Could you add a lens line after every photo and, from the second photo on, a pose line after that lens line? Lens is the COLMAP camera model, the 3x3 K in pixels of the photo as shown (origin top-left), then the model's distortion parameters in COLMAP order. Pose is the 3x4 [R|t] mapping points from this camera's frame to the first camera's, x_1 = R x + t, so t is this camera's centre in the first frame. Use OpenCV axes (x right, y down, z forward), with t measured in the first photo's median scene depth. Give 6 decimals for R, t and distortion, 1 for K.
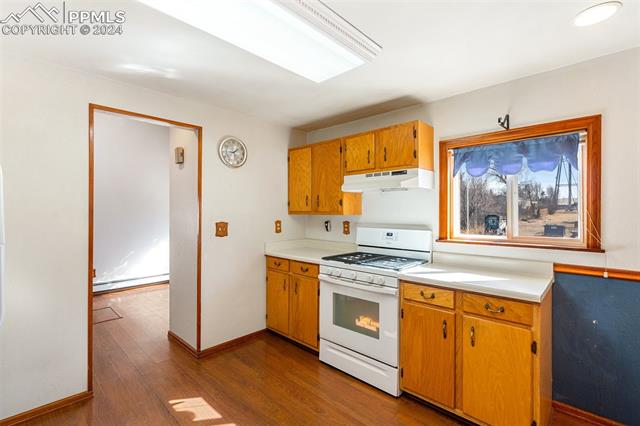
lens RADIAL K [[294.1, 0, 316.5], [0, 294.1, 210.5], [0, 0, 1]] dist [-0.006006, 0.002822]
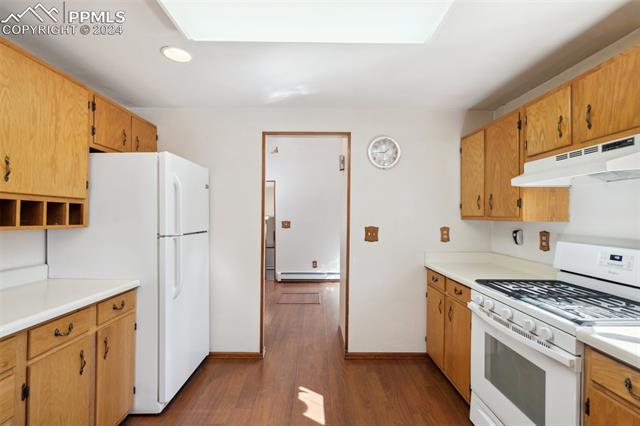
lens RADIAL K [[294.1, 0, 317.5], [0, 294.1, 214.2], [0, 0, 1]] dist [-0.006006, 0.002822]
pose [[0.696408, 0.000964, -0.717645, 0.256888], [-0.002874, 0.999995, -0.001446, 0.000884], [0.717640, 0.003069, 0.696407, 0.209812]]
